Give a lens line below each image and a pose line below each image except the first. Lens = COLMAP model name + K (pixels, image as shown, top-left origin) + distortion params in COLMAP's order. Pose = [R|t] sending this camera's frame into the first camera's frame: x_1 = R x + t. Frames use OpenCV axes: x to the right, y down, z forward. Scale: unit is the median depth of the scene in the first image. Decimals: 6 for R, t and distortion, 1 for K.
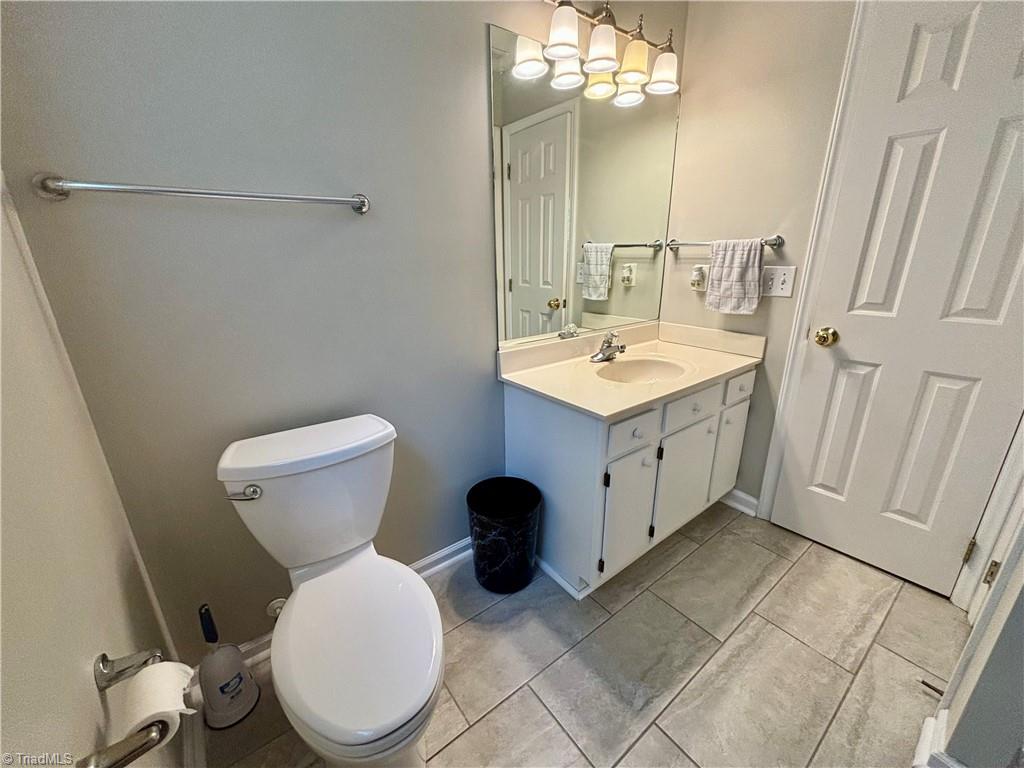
lens RADIAL K [[416.9, 0, 513.1], [0, 416.9, 382.4], [0, 0, 1]] dist [0.016583, 0.000101]
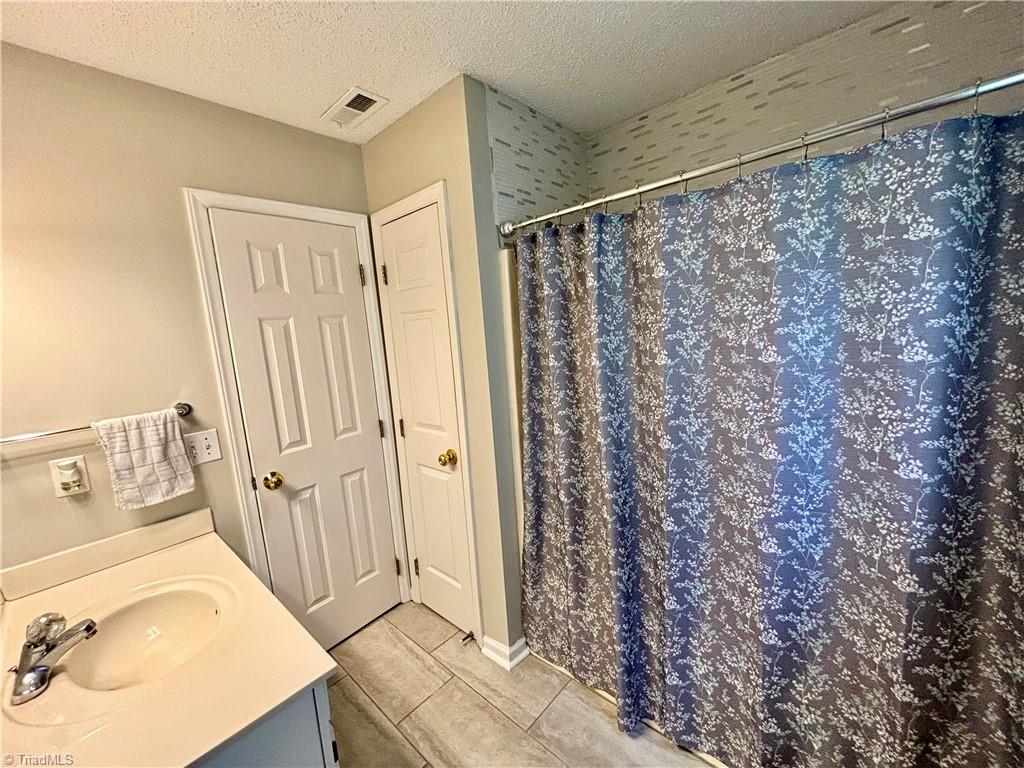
lens RADIAL K [[416.9, 0, 513.7], [0, 416.9, 388.5], [0, 0, 1]] dist [0.016583, 0.000101]
pose [[-0.169226, -0.132843, 0.976583, -0.377216], [0.369325, 0.910126, 0.187801, -0.298239], [-0.913762, 0.392458, -0.104955, 0.459765]]
